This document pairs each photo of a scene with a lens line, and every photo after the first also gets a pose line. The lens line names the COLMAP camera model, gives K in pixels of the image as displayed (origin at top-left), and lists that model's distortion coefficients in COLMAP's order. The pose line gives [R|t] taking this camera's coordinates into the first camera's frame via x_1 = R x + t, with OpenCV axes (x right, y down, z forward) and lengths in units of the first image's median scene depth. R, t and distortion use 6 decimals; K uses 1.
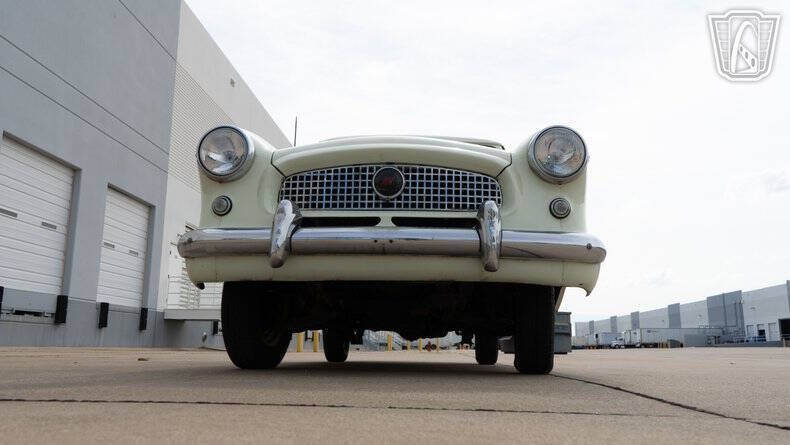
lens RADIAL K [[630.0, 0, 395.6], [0, 630.0, 225.4], [0, 0, 1]] dist [-0.009112, -0.001098]
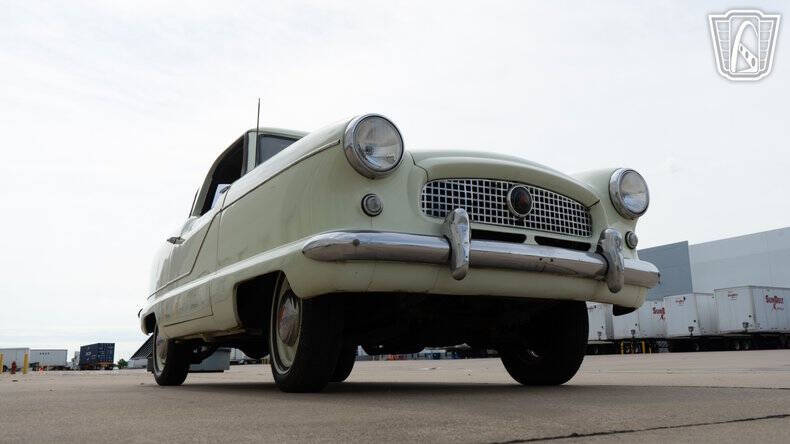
lens RADIAL K [[674.4, 0, 397.1], [0, 674.4, 220.4], [0, 0, 1]] dist [-0.005236, -0.000081]
pose [[0.824899, 0.097114, 0.556876, -0.771128], [-0.085985, 0.995225, -0.046189, 0.030337], [-0.558703, -0.009782, 0.829310, 0.202395]]
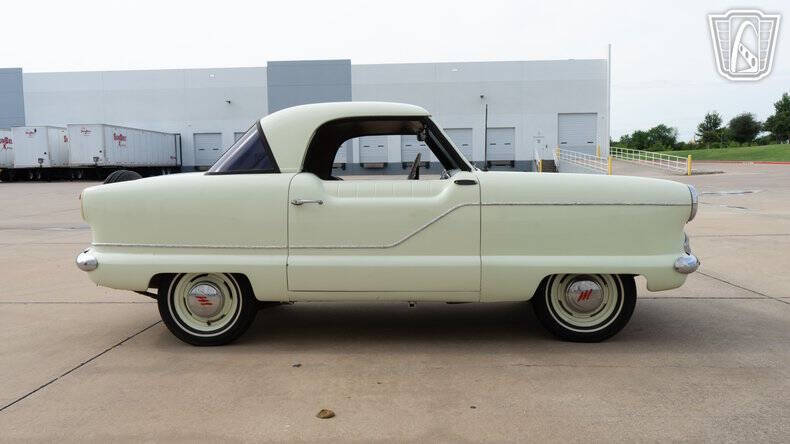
lens RADIAL K [[635.4, 0, 396.2], [0, 635.4, 222.4], [0, 0, 1]] dist [-0.008668, -0.005130]
pose [[-0.034392, -0.087198, 0.995597, -1.824659], [-0.179183, 0.980583, 0.079693, -0.065424], [-0.983215, -0.175653, -0.049349, 1.792139]]
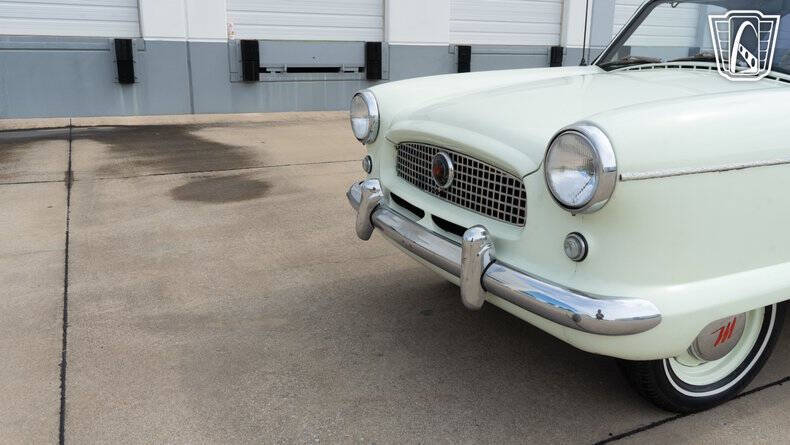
lens RADIAL K [[630.0, 0, 395.6], [0, 630.0, 225.4], [0, 0, 1]] dist [-0.009112, -0.001098]
pose [[0.509489, 0.221363, -0.831516, 0.713578], [0.164129, 0.923601, 0.346443, -0.314637], [0.844679, -0.312985, 0.434233, 0.520321]]
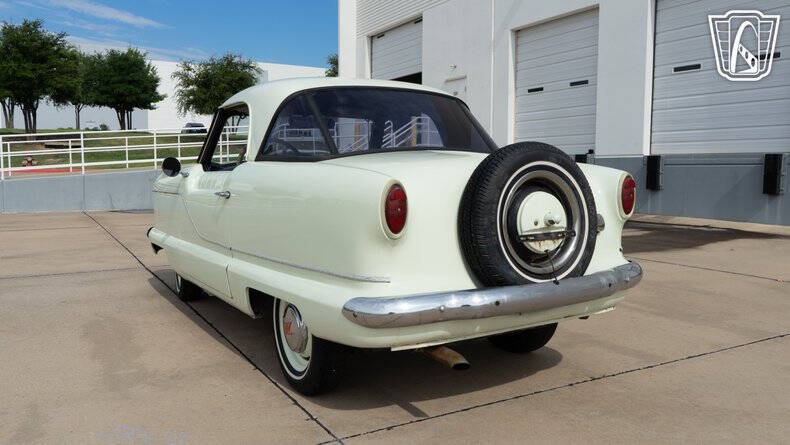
lens RADIAL K [[628.8, 0, 398.7], [0, 628.8, 224.1], [0, 0, 1]] dist [-0.005202, 0.000575]
pose [[-0.824631, 0.035270, -0.564570, 0.824907], [0.098815, 0.991690, -0.082379, 0.268097], [0.556973, -0.123721, -0.821264, 3.203328]]
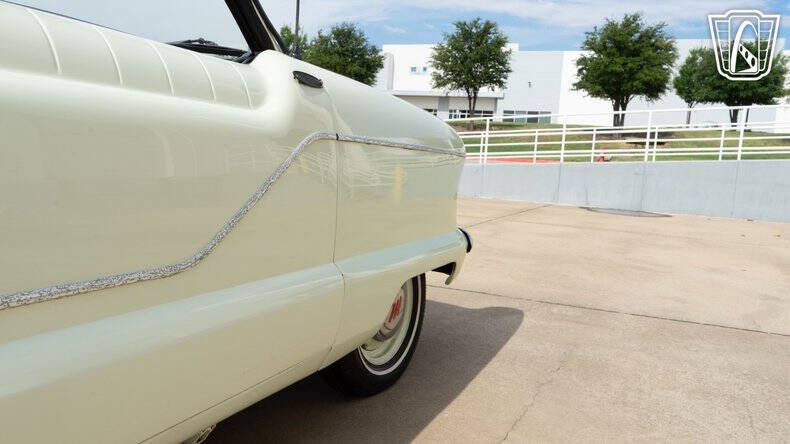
lens RADIAL K [[645.3, 0, 396.1], [0, 645.3, 222.8], [0, 0, 1]] dist [-0.010422, -0.001956]
pose [[-0.943319, -0.098709, 0.316870, -0.576405], [-0.129625, 0.988493, -0.077966, 0.103582], [-0.305528, -0.114622, -0.945259, 2.106206]]
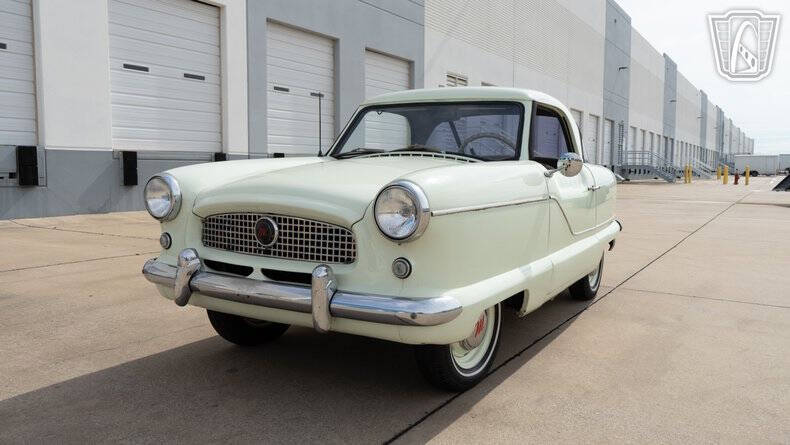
lens RADIAL K [[630.0, 0, 395.6], [0, 630.0, 225.4], [0, 0, 1]] dist [-0.009112, -0.001098]
pose [[0.887595, 0.038740, -0.458993, 0.681734], [0.091321, 0.961878, 0.257780, -0.335865], [0.451482, -0.270720, 0.850221, 0.172440]]
